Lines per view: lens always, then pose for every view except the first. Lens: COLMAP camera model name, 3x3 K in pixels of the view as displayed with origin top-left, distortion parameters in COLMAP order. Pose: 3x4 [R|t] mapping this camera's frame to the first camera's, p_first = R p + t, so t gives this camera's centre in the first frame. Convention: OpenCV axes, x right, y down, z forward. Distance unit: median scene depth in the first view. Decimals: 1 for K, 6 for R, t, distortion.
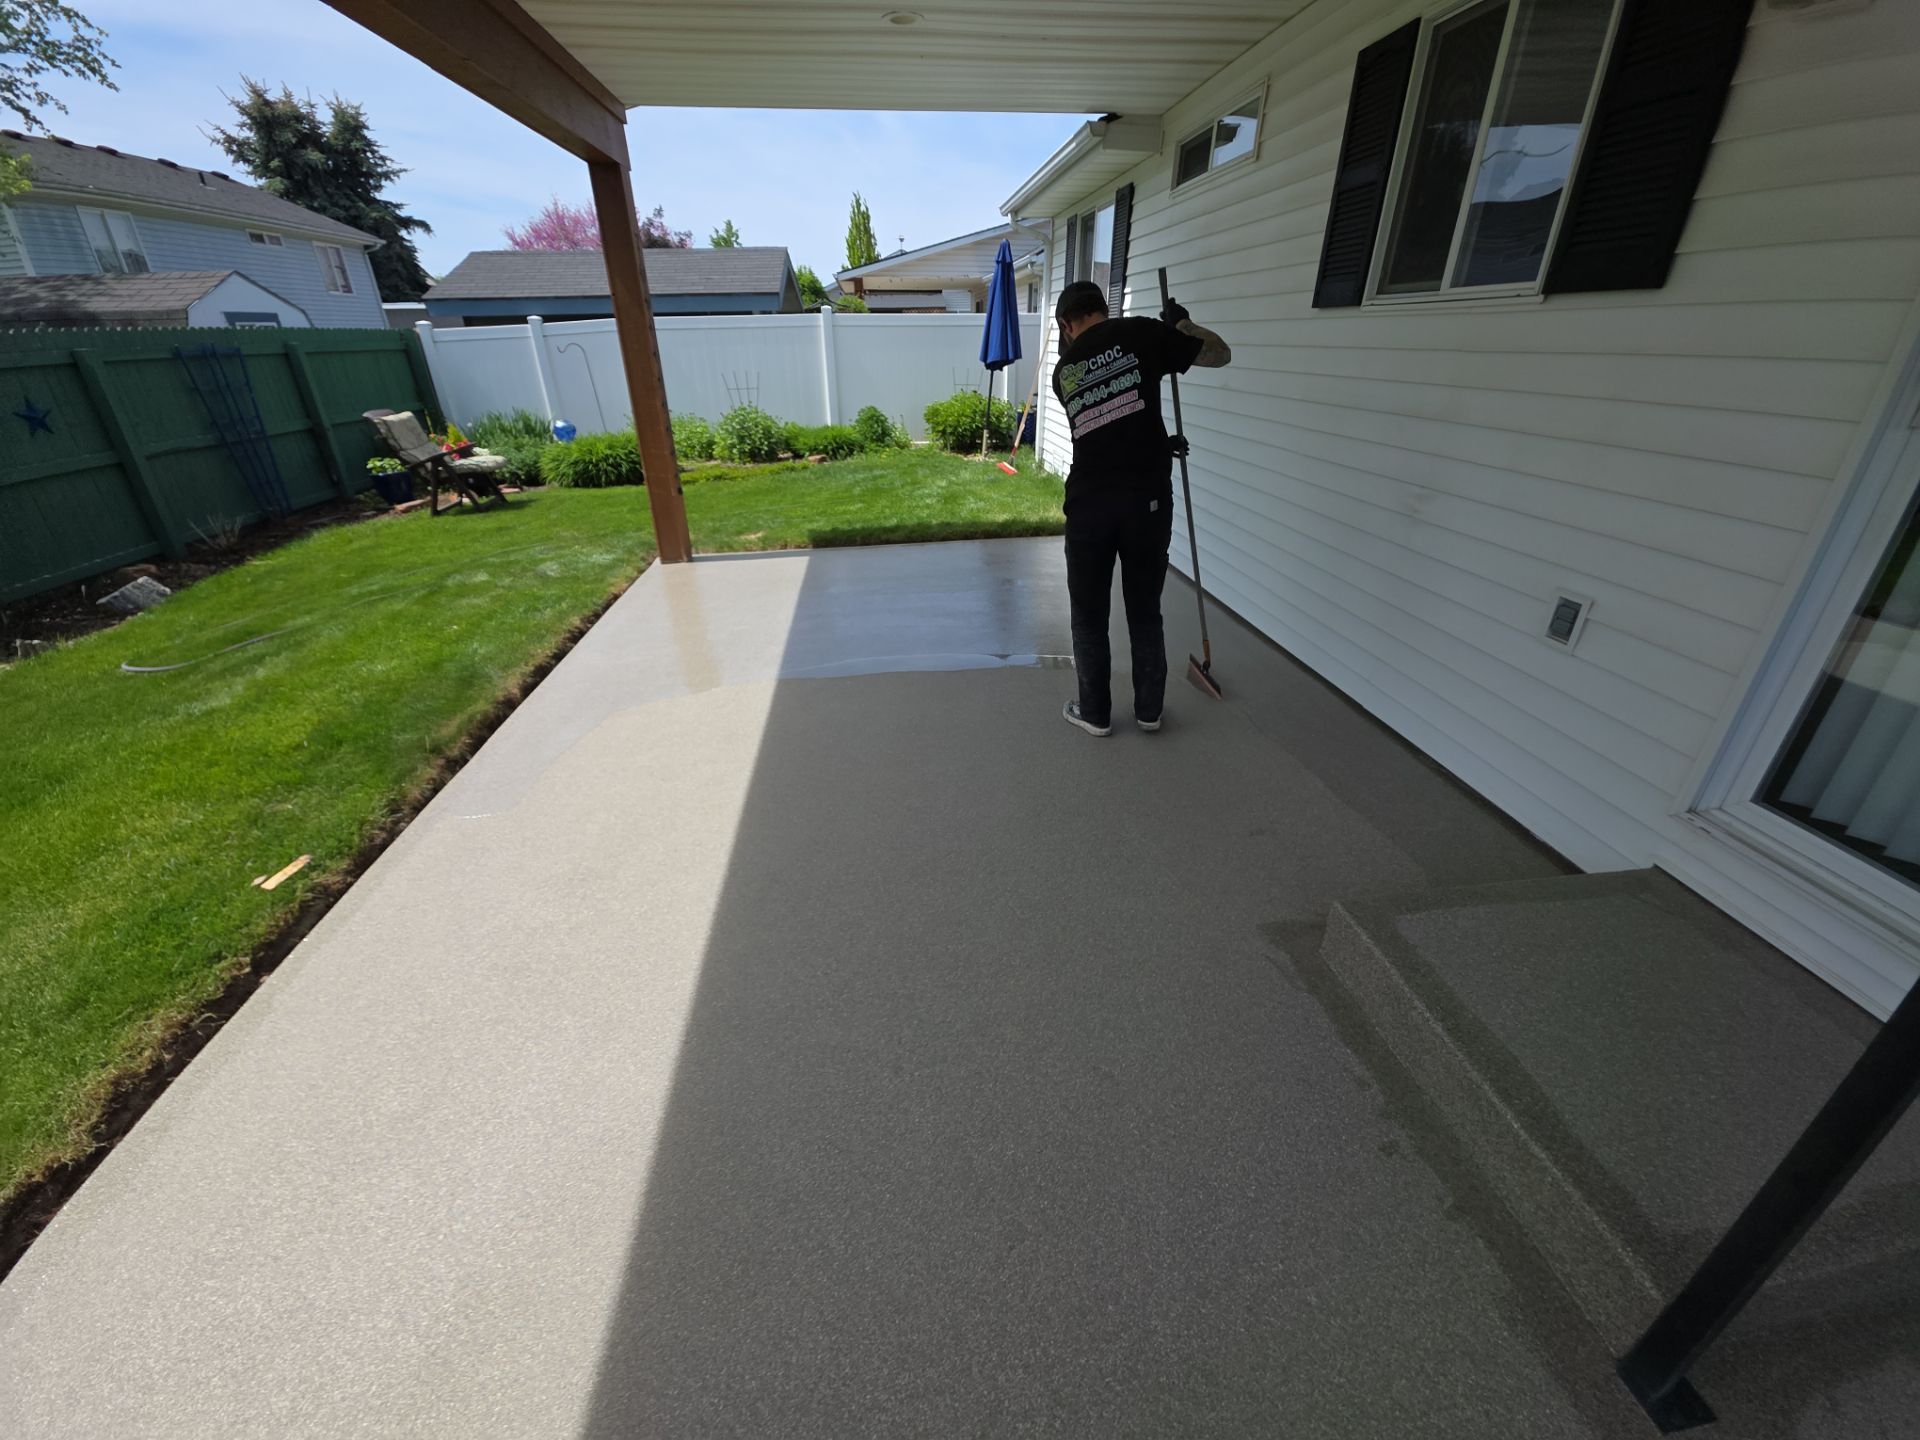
lens RADIAL K [[769.2, 0, 960.0], [0, 769.2, 720.0], [0, 0, 1]] dist [0.037205, -0.015858]
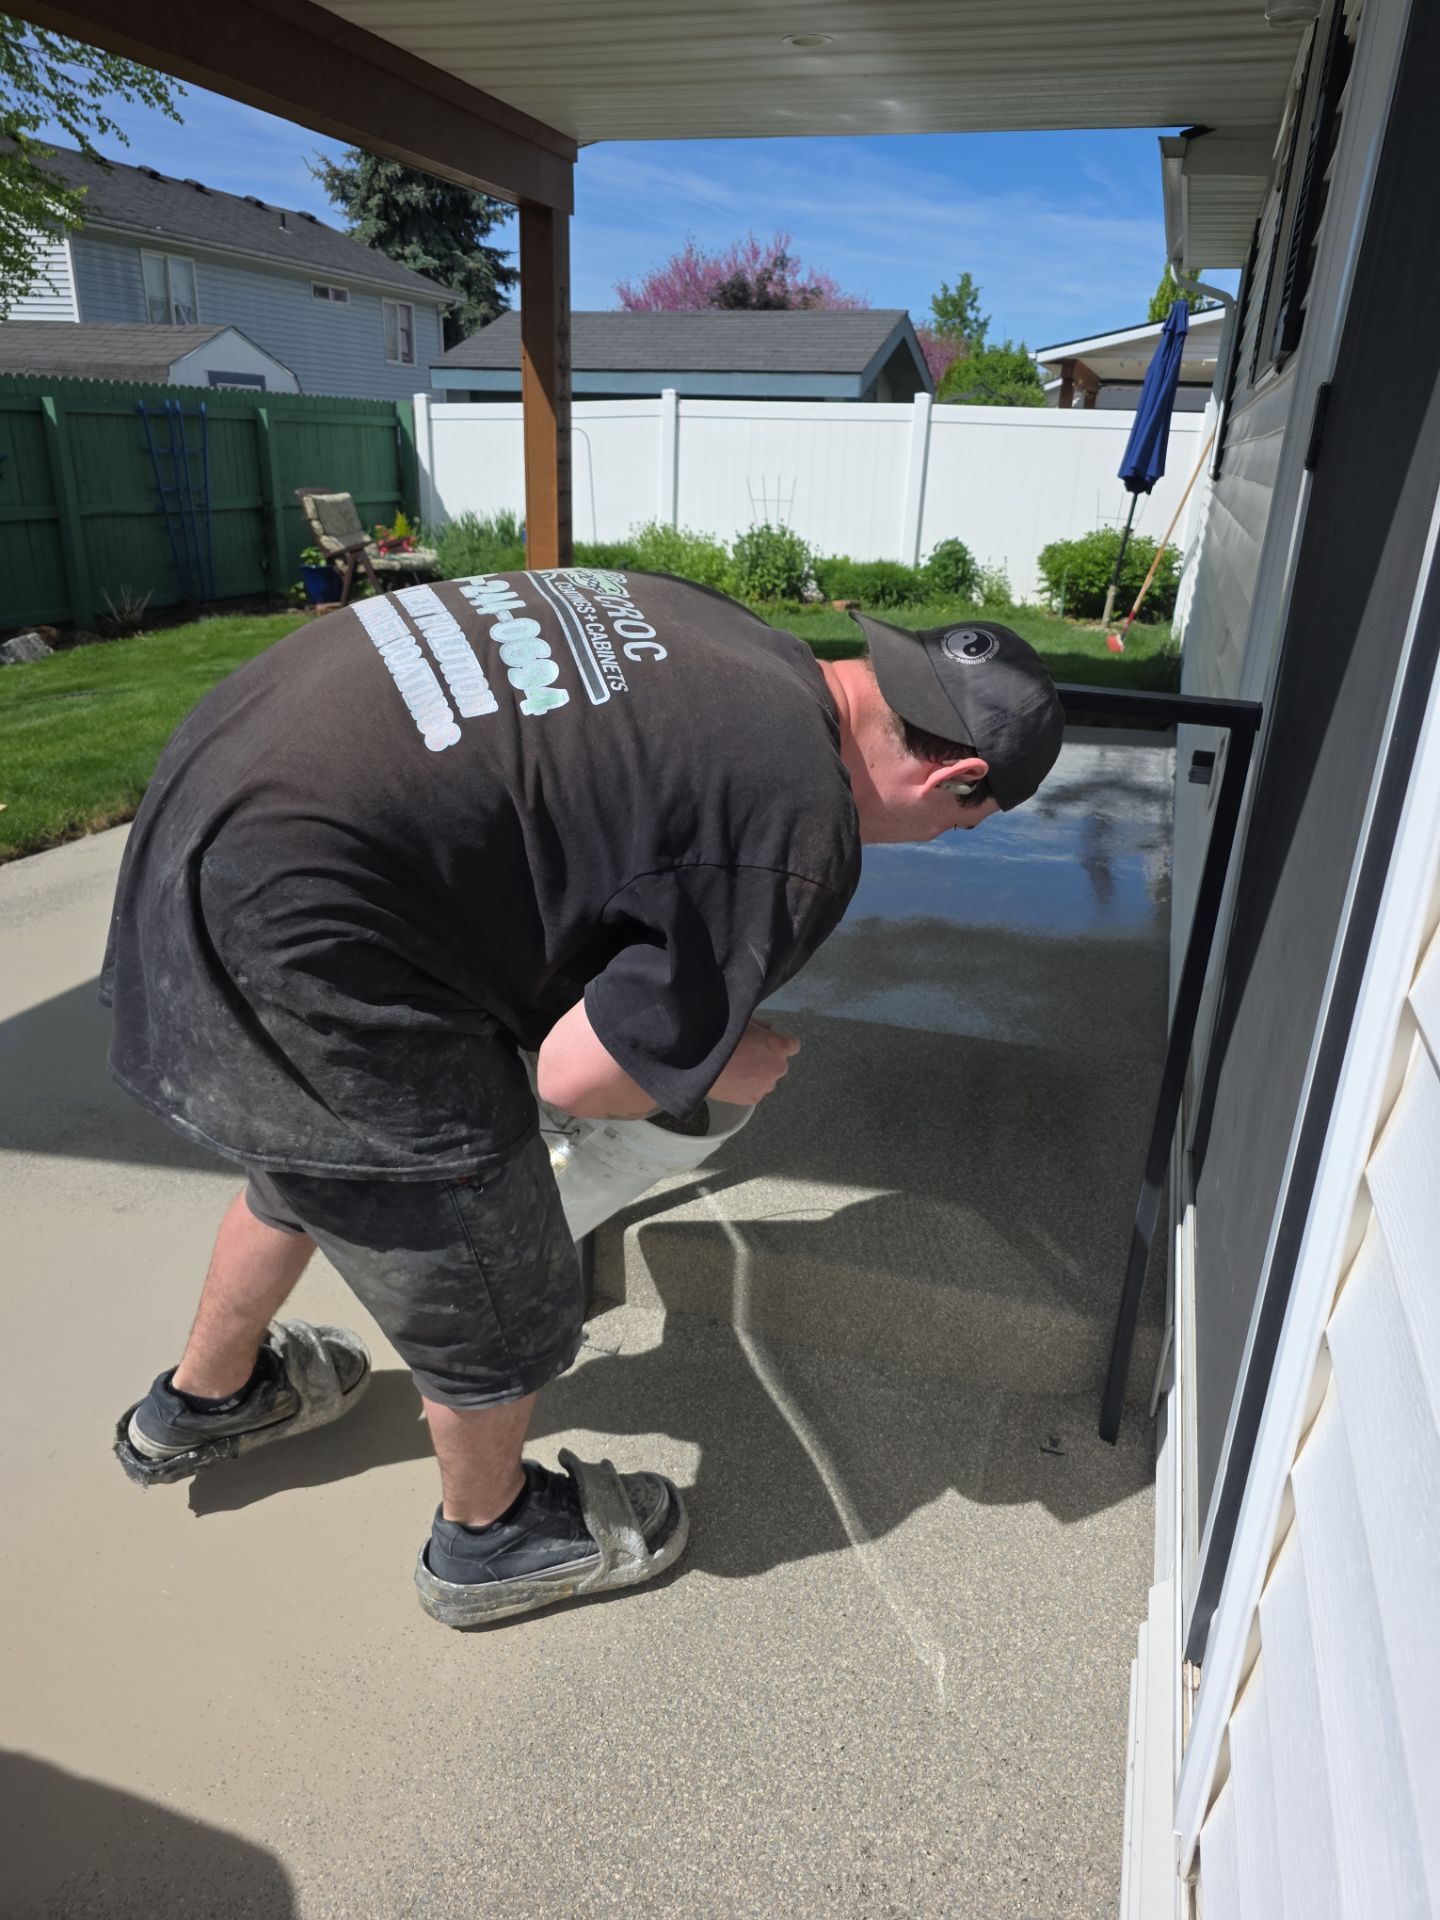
lens RADIAL K [[1312.5, 0, 720.0], [0, 1312.5, 960.0], [0, 0, 1]] dist [-0.010622, 0.047791]
pose [[0.915092, 0.193160, -0.353972, 0.198375], [-0.223470, 0.973605, -0.046426, 0.050464], [0.335661, 0.121586, 0.934103, -0.080029]]
